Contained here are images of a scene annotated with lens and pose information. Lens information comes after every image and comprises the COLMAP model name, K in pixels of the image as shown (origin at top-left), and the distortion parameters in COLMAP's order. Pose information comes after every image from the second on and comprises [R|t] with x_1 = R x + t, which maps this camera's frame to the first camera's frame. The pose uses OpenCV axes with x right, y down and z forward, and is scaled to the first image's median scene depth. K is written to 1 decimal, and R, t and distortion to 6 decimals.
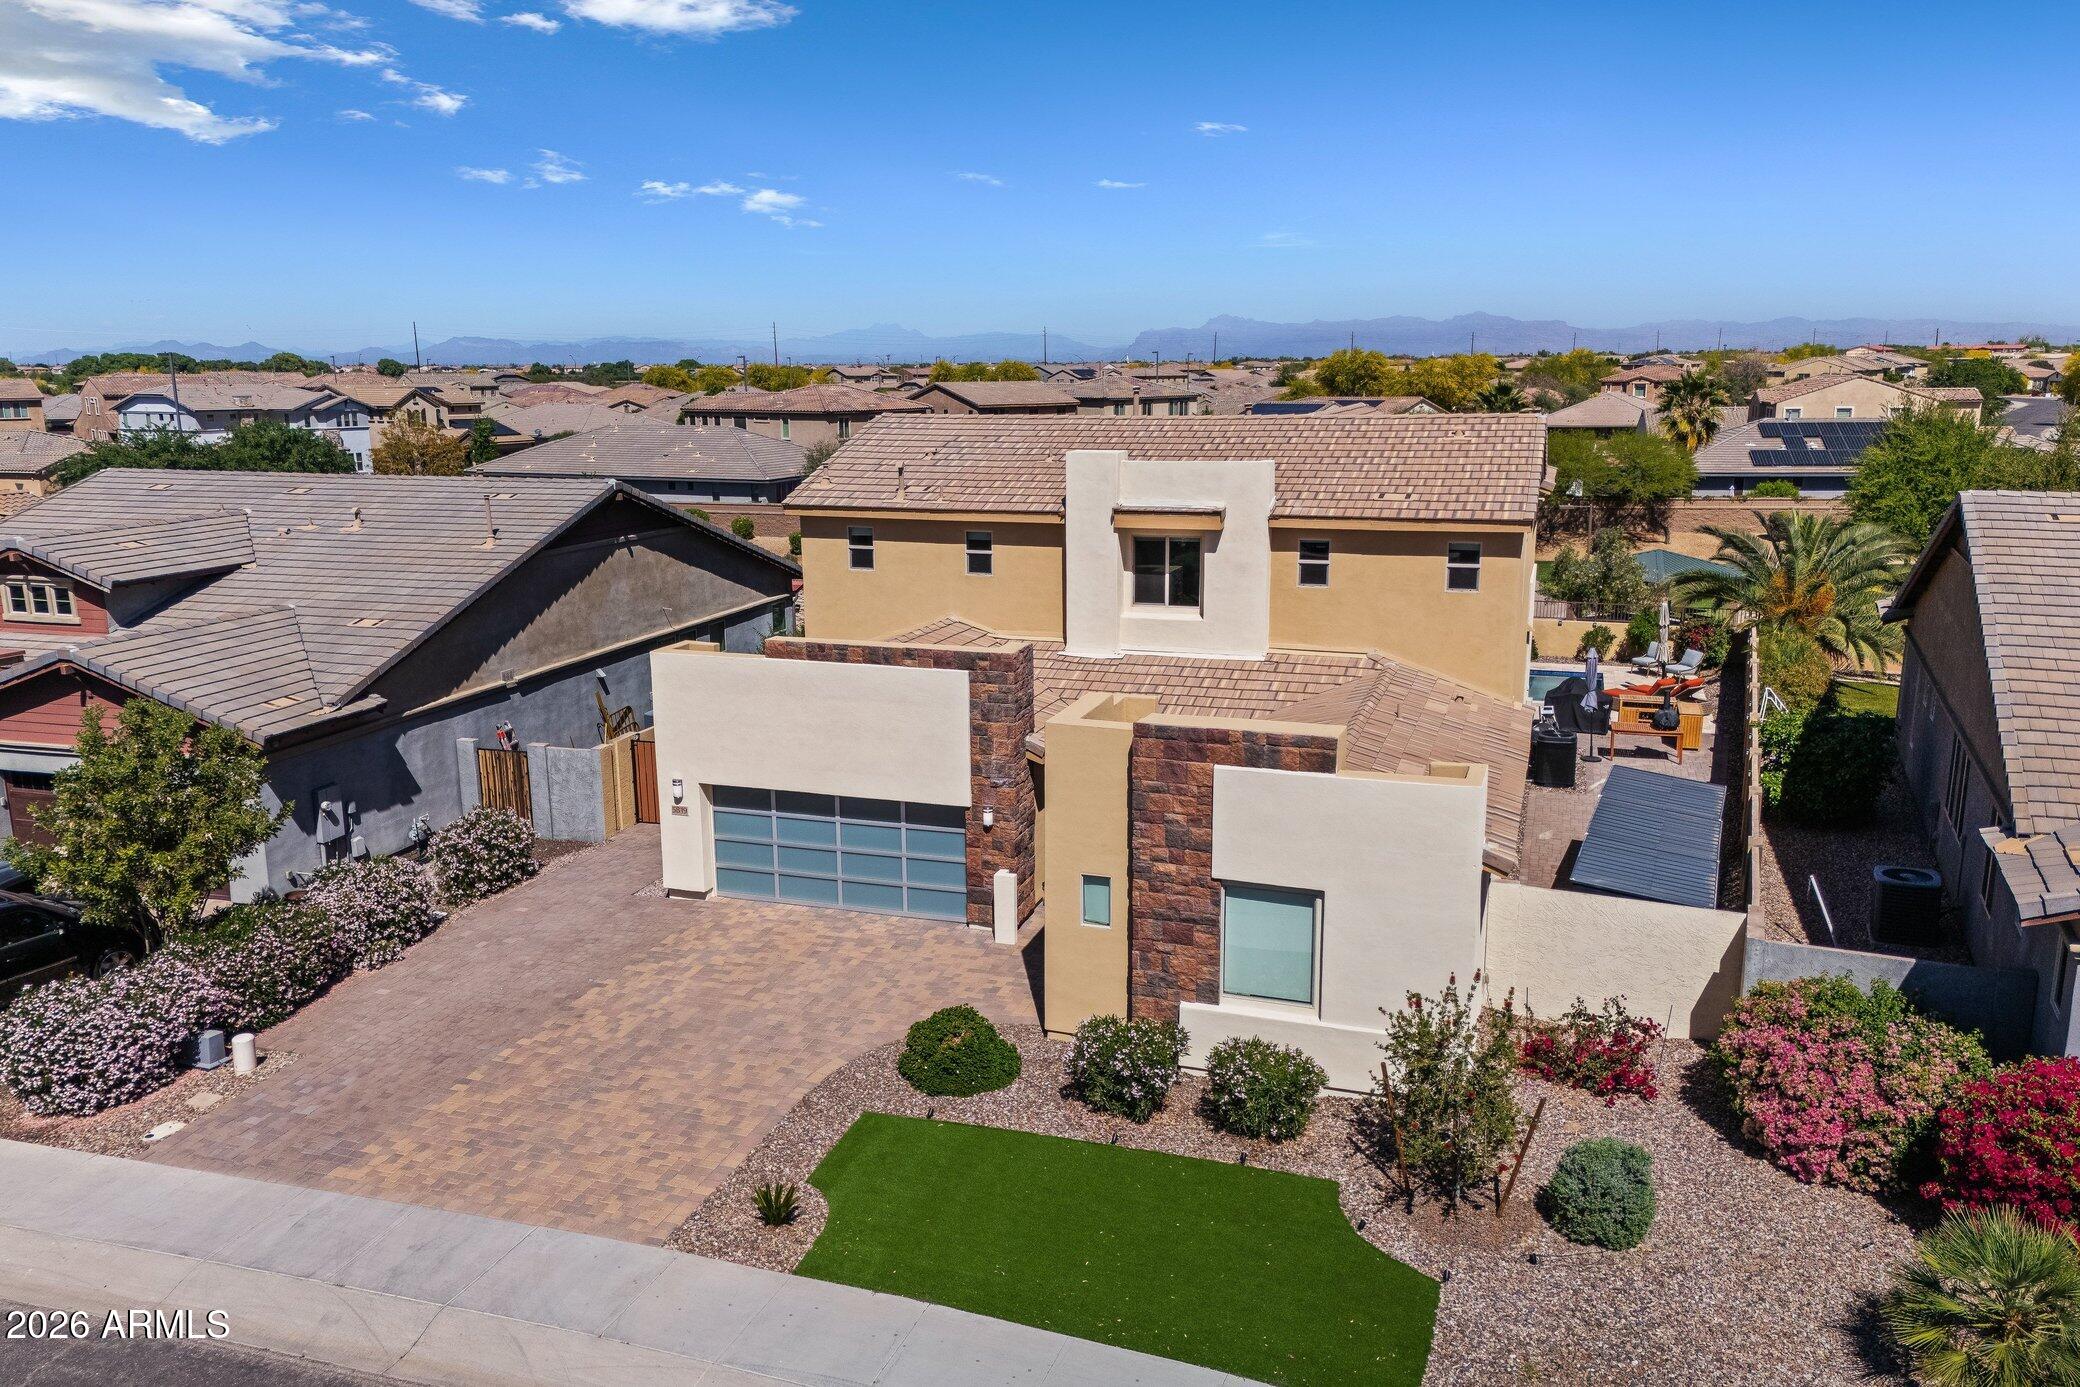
lens RADIAL K [[1546.1, 0, 1055.7], [0, 1546.1, 692.5], [0, 0, 1]] dist [0.036190, -0.007411]
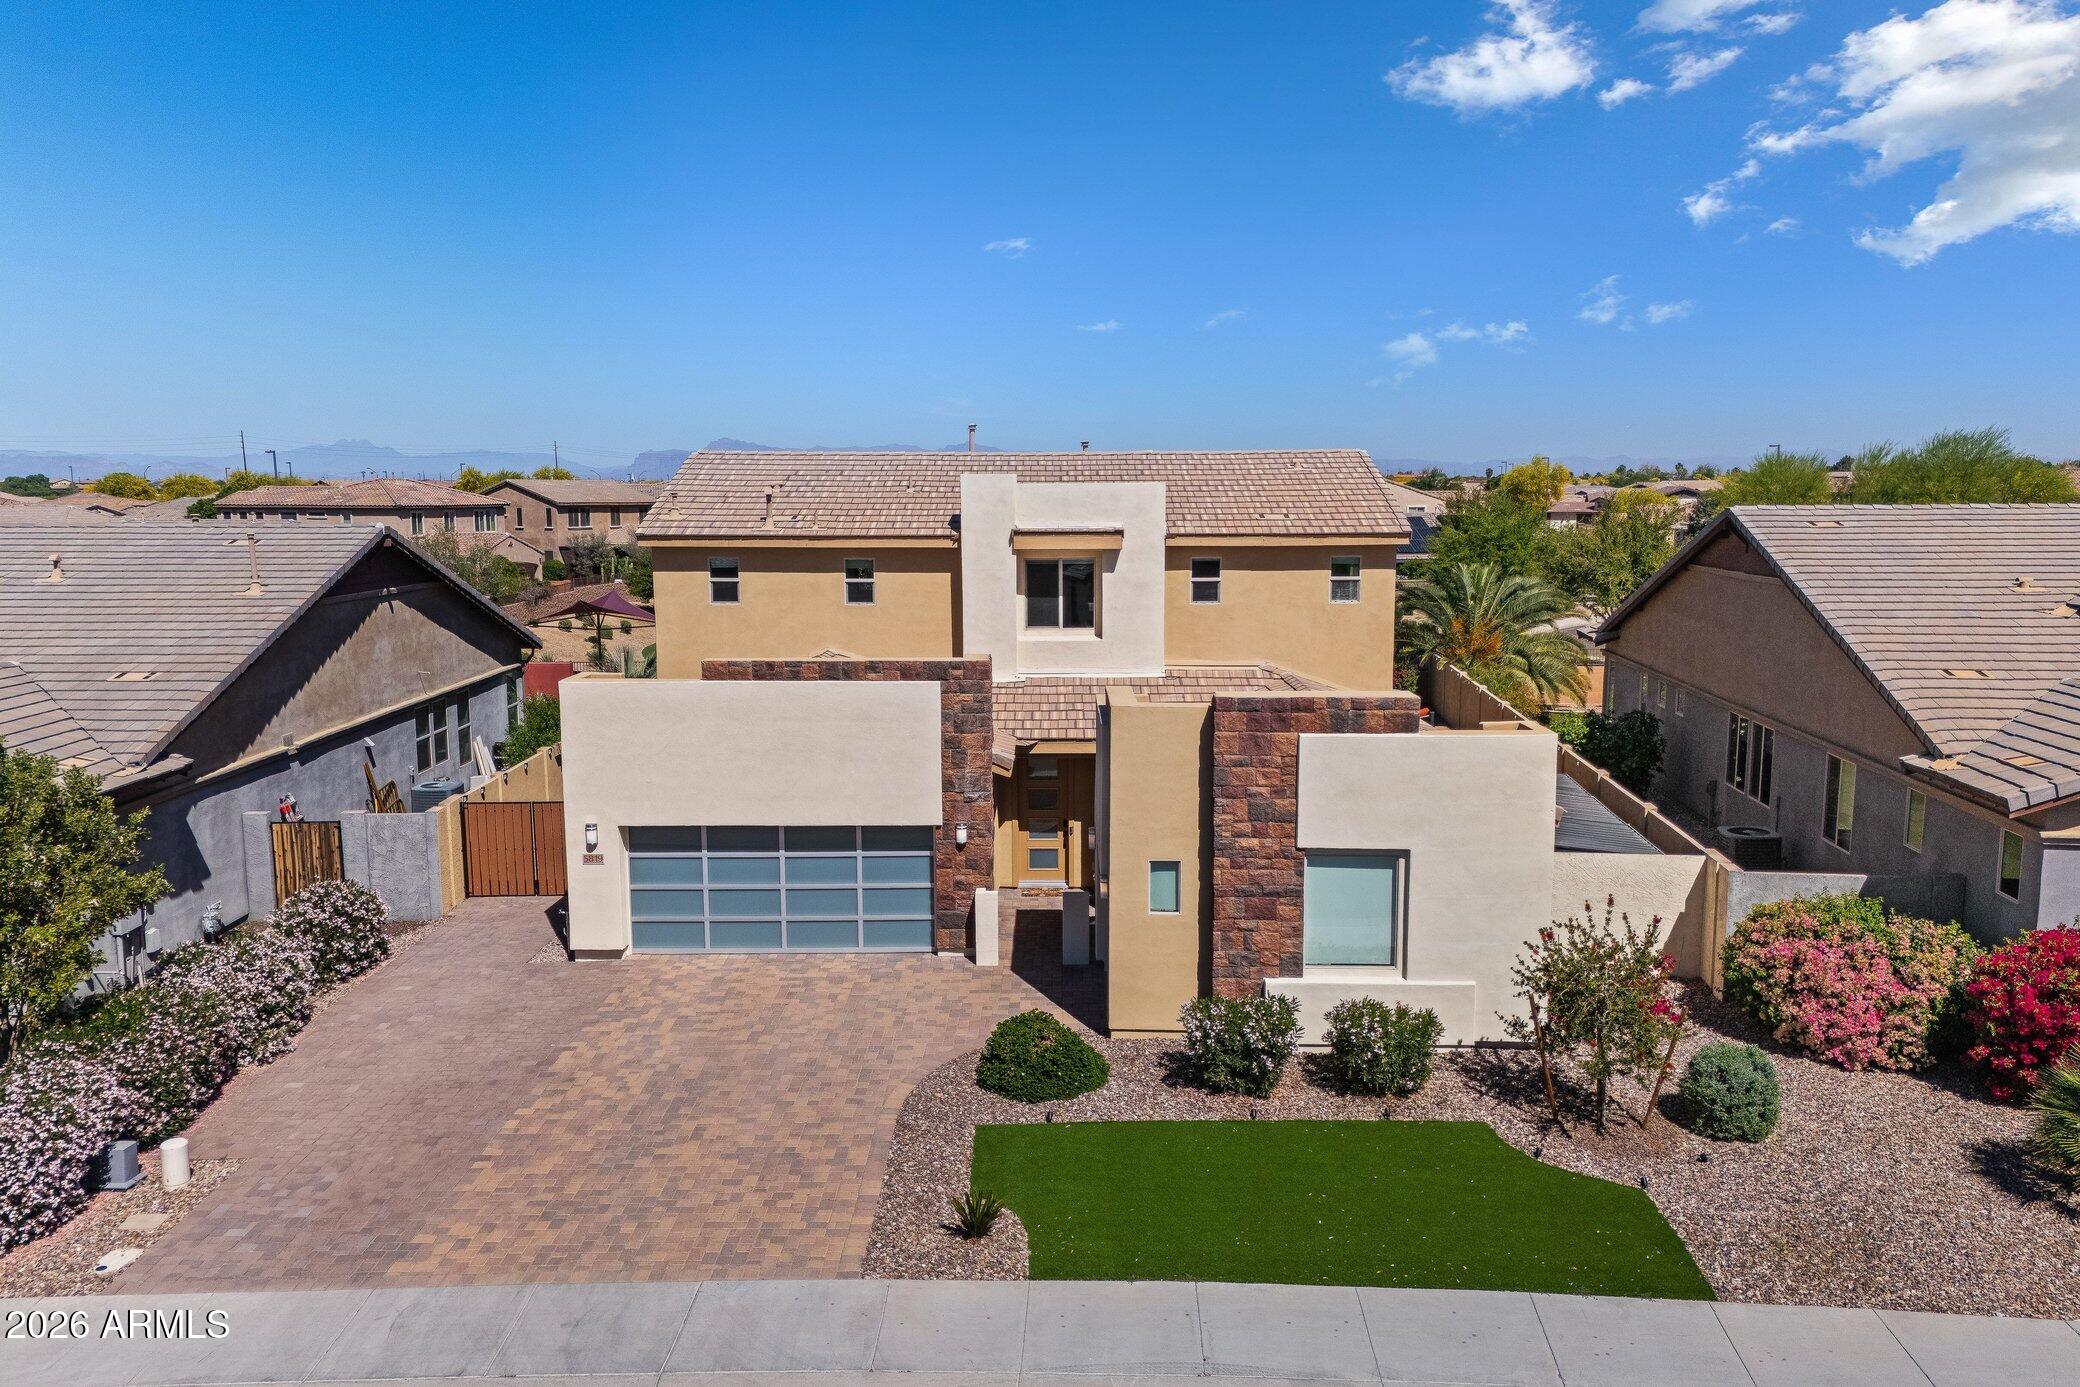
lens RADIAL K [[1546.1, 0, 1055.7], [0, 1546.1, 692.5], [0, 0, 1]] dist [0.036190, -0.007411]
pose [[0.951144, -0.037359, 0.306479, -0.281596], [0.060663, 0.995916, -0.066866, 0.061252], [-0.302729, 0.082191, 0.949526, 0.065644]]
